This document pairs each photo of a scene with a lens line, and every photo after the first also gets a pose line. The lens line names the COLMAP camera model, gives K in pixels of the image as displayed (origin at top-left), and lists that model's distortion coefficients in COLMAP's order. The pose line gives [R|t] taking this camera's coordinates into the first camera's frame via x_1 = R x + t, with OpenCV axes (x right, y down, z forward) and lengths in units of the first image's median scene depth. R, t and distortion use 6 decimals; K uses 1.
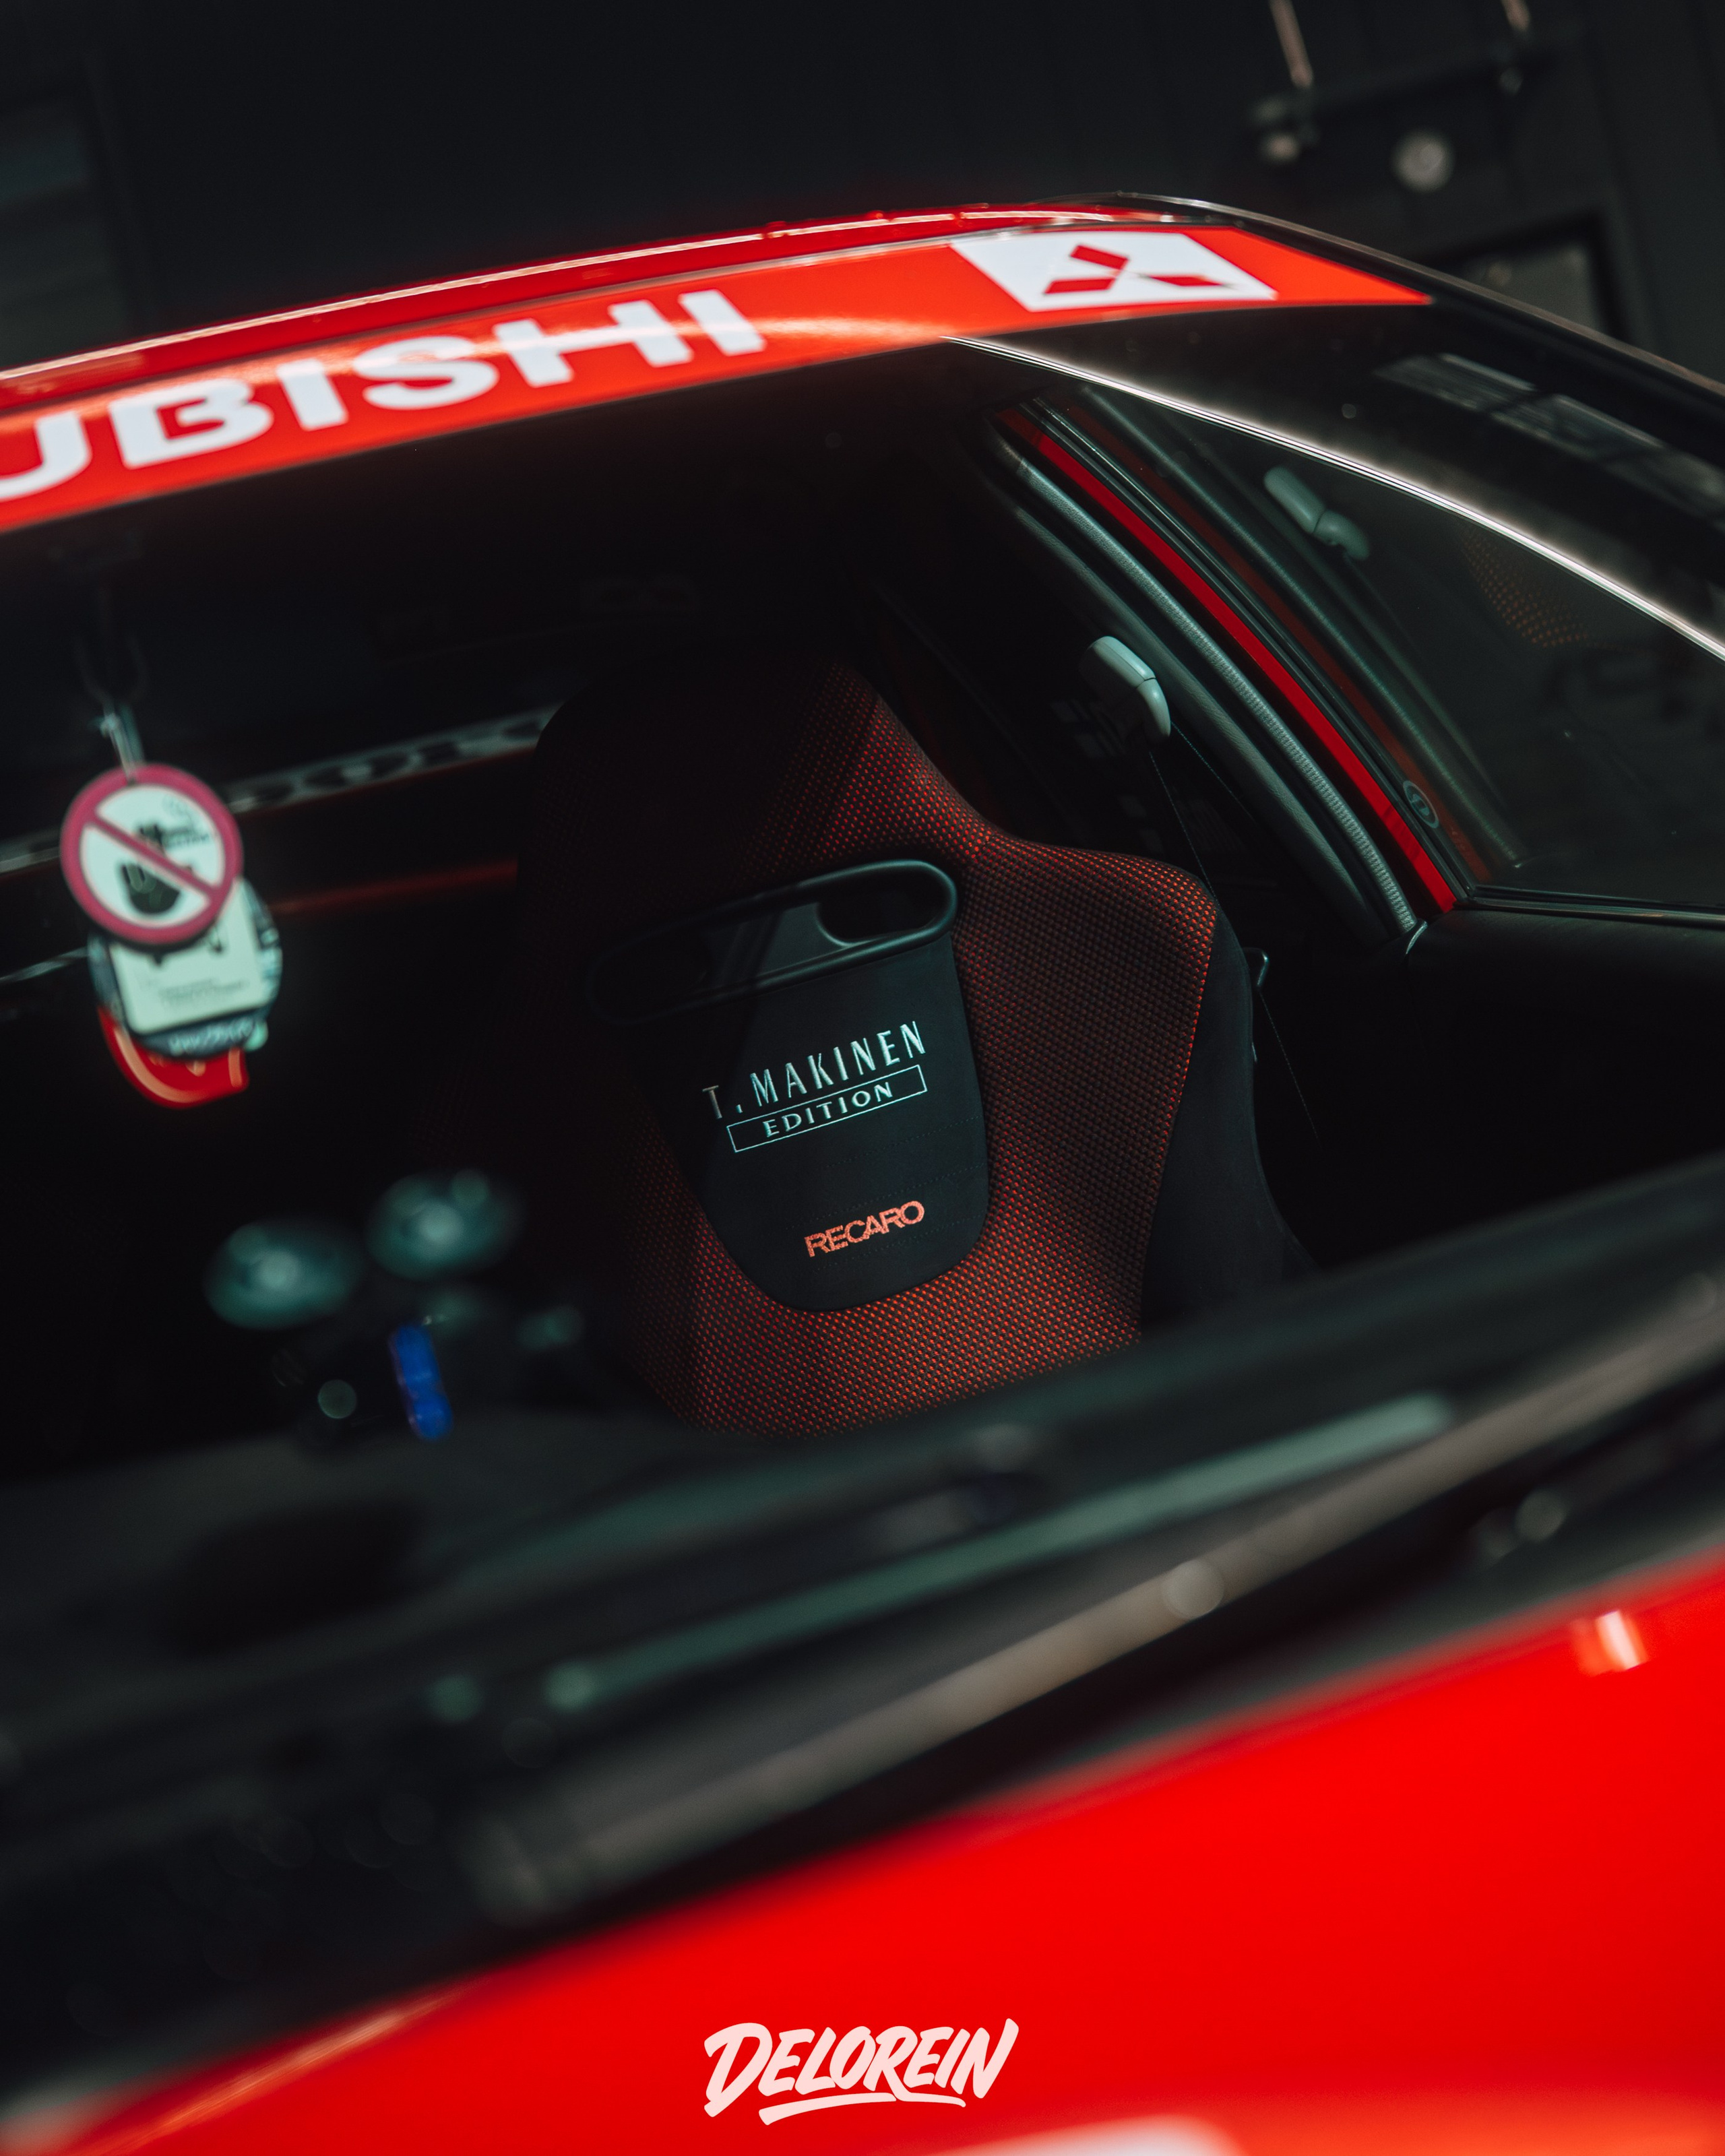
lens RADIAL K [[3069.4, 0, 862.2], [0, 3069.4, 931.1], [0, 0, 1]] dist [0.018483, 0.020337]
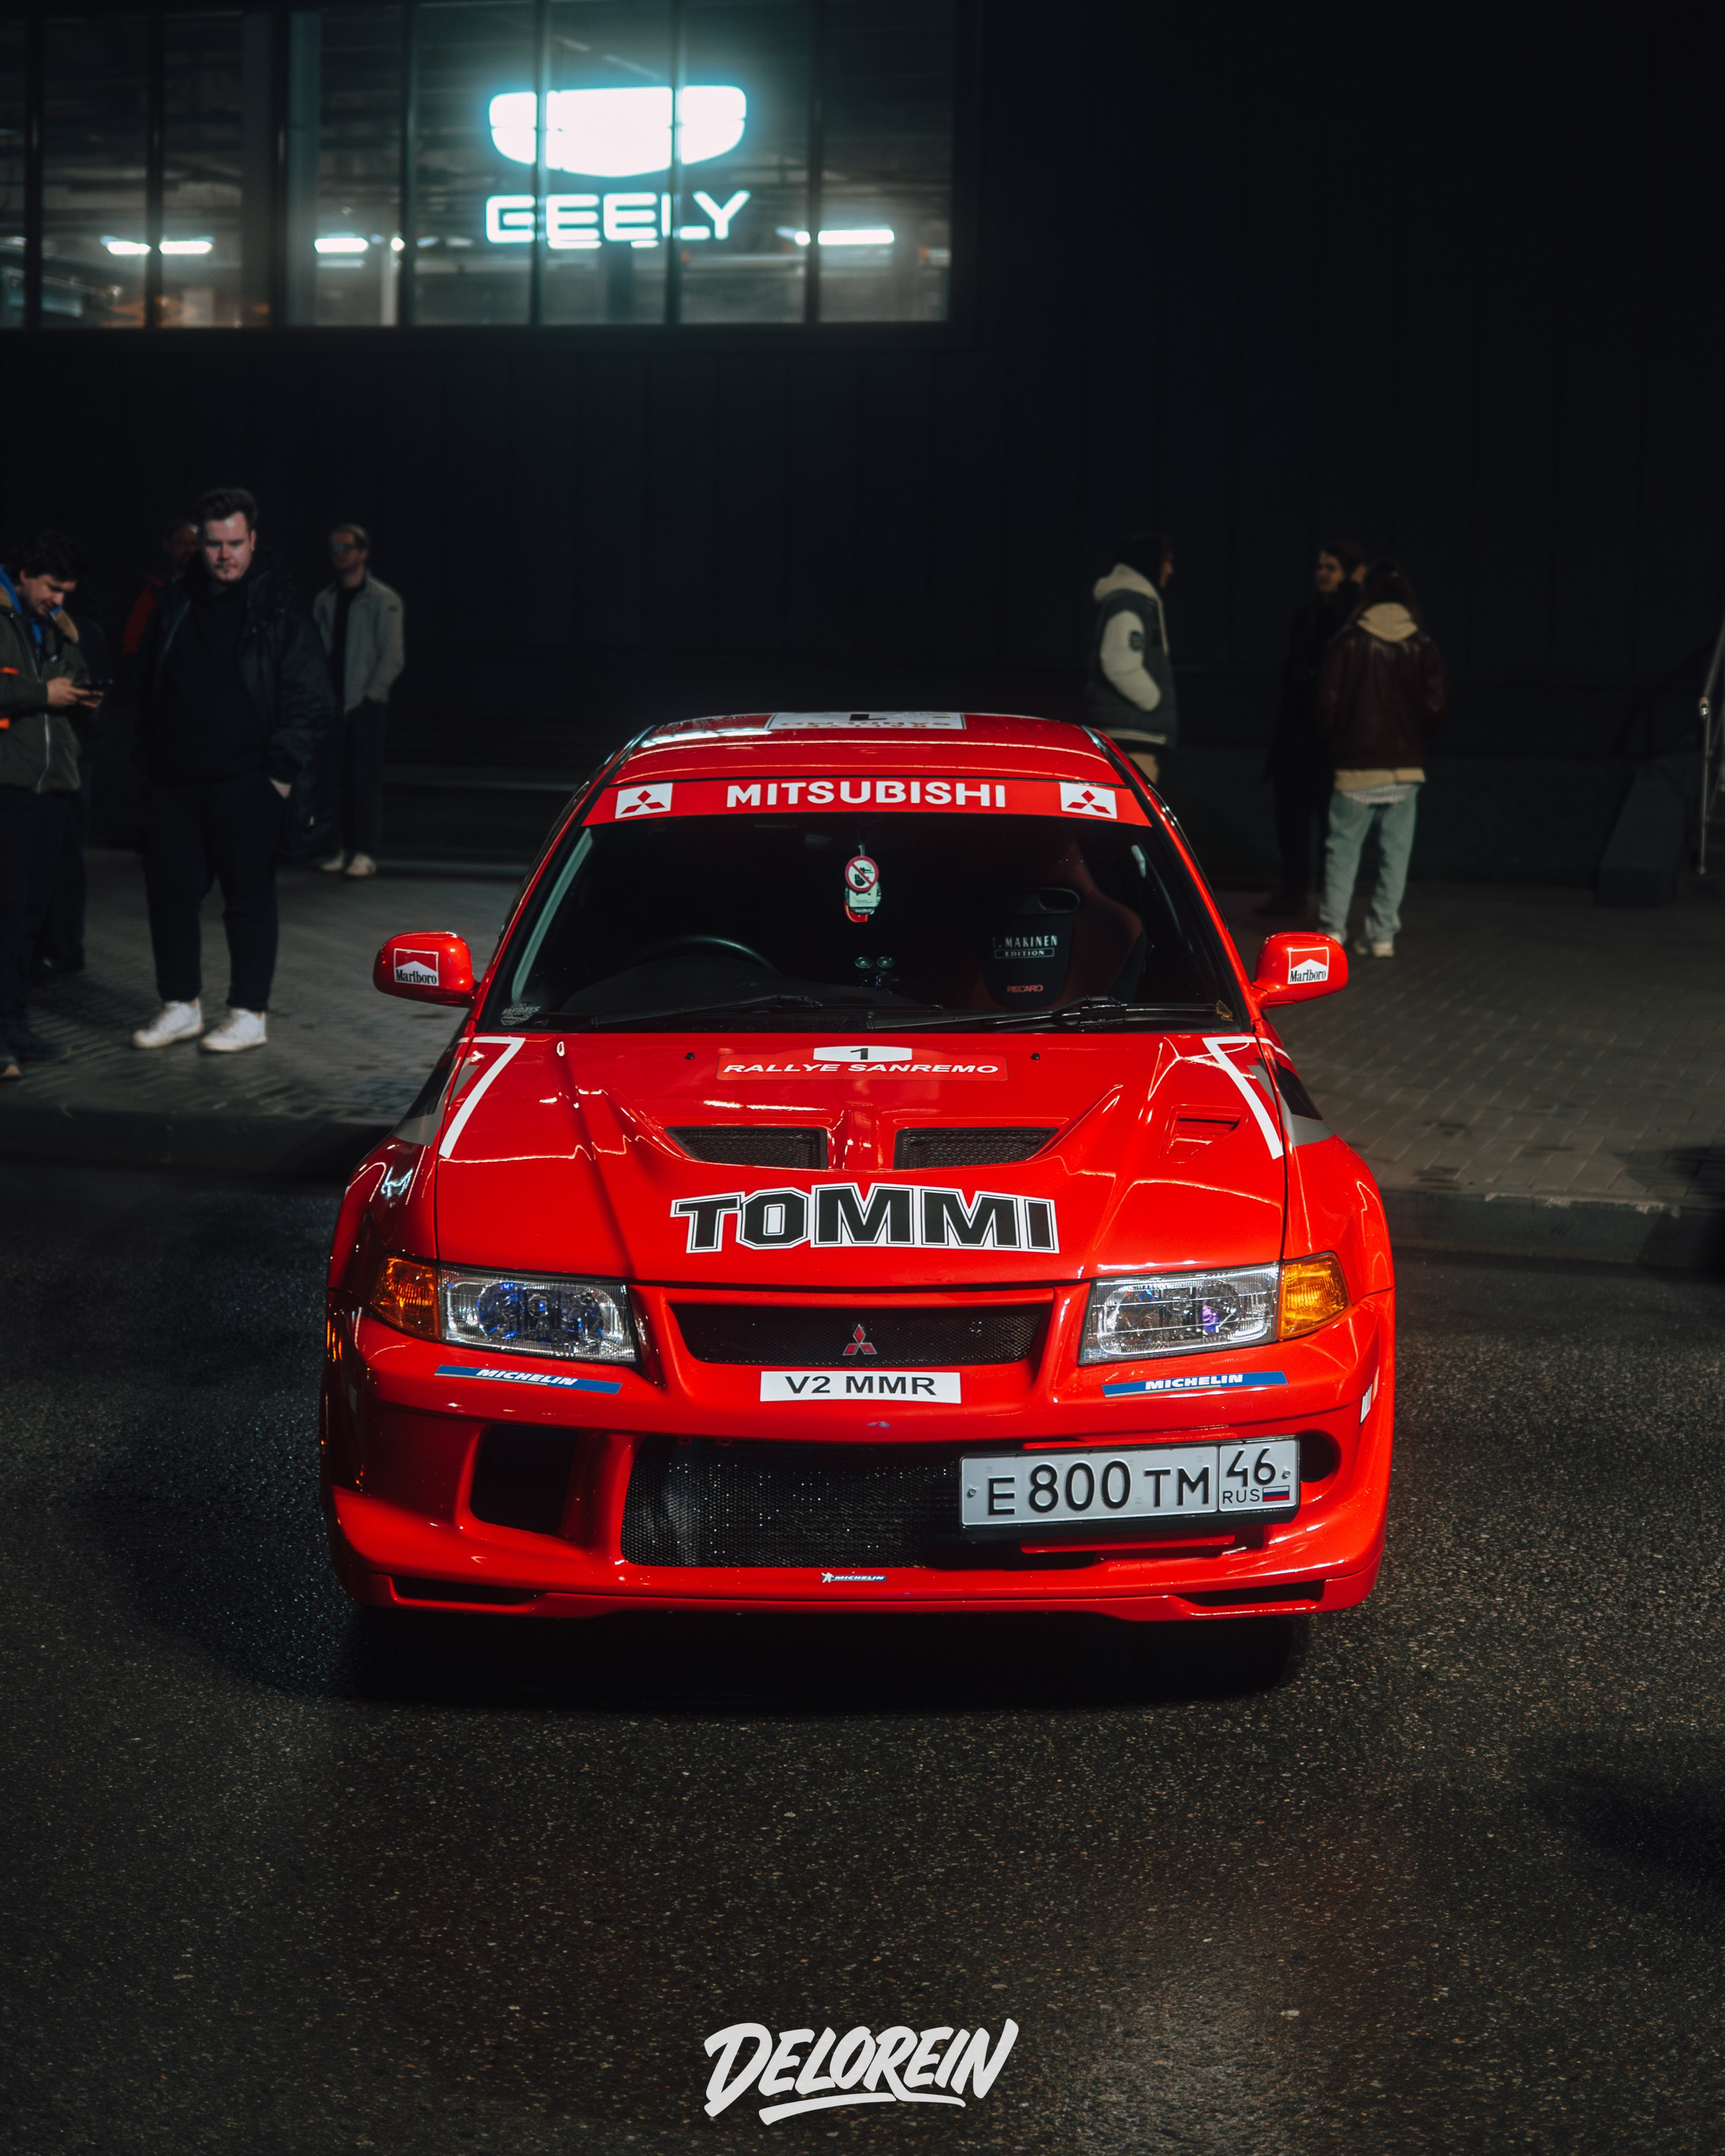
lens RADIAL K [[3399.3, 0, 858.8], [0, 3399.3, 929.3], [0, 0, 1]] dist [0.006725, 0.003582]
pose [[0.943033, 0.274407, -0.188123, 0.834328], [-0.256634, 0.959813, 0.113570, -0.564184], [0.211727, -0.058821, 0.975557, -4.421403]]
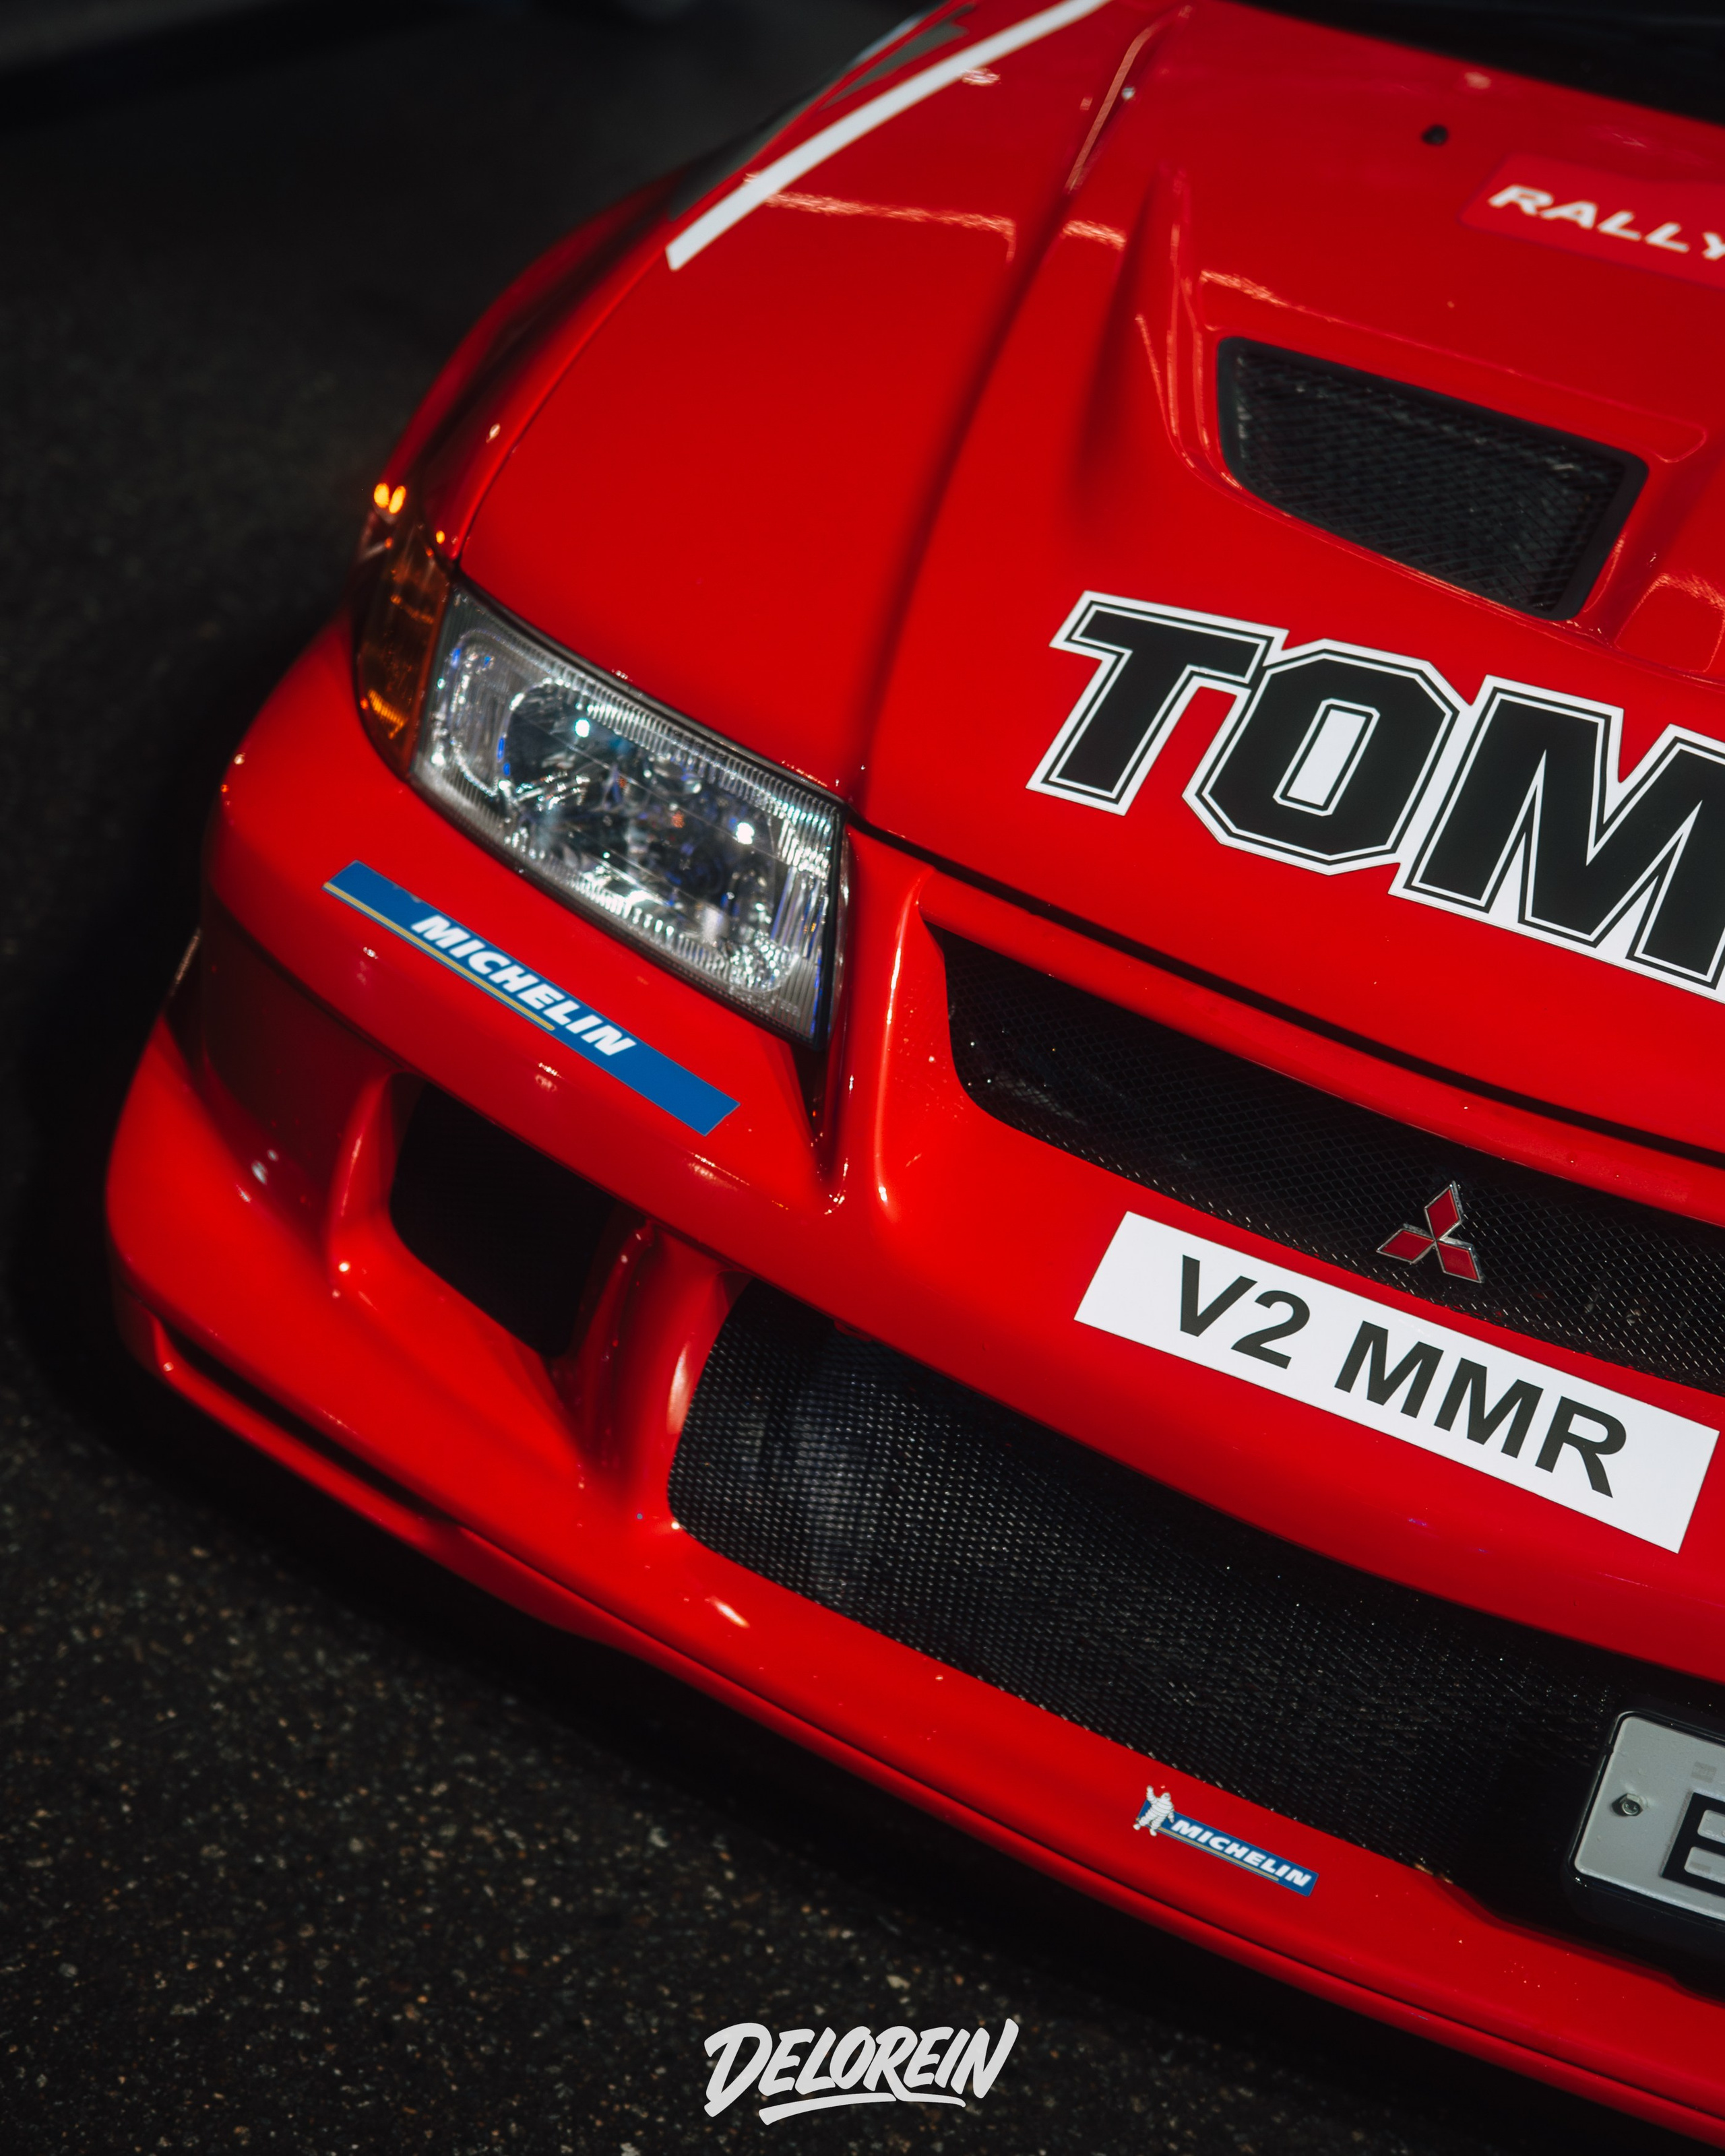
lens RADIAL K [[3069.4, 0, 862.2], [0, 3069.4, 931.1], [0, 0, 1]] dist [0.018483, 0.020337]
pose [[0.726066, 0.602268, -0.331814, 0.352983], [-0.376131, 0.751817, 0.541569, -0.255239], [0.575633, -0.268410, 0.772401, -1.404631]]
